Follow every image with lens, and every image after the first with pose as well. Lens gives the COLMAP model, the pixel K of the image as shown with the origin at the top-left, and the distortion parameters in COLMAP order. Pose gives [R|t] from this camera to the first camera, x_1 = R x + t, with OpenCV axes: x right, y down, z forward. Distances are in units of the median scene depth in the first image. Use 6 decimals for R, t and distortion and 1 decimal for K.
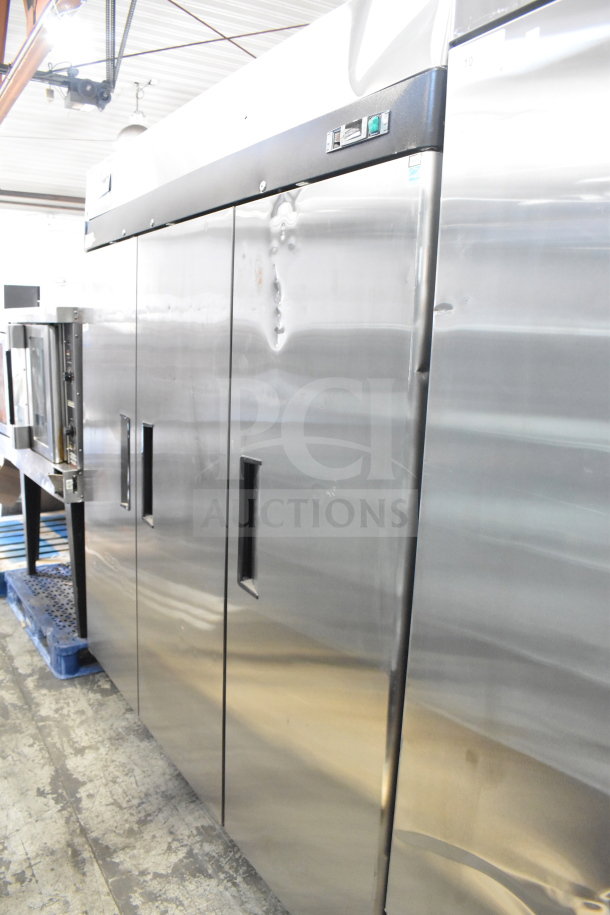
lens RADIAL K [[723.7, 0, 303.8], [0, 723.7, 459.0], [0, 0, 1]] dist [-0.008776, -0.011509]
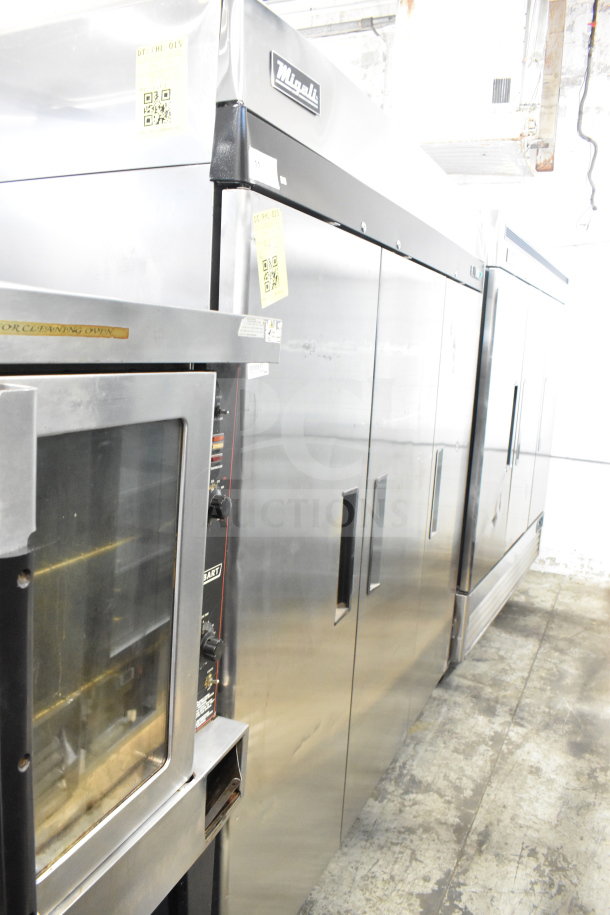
lens RADIAL K [[723.7, 0, 303.7], [0, 723.7, 456.0], [0, 0, 1]] dist [-0.008776, -0.011509]
pose [[-0.546751, -0.183525, 0.816935, -0.927980], [0.068399, 0.962632, 0.262033, -0.315564], [-0.834497, 0.199144, -0.513767, 1.619070]]
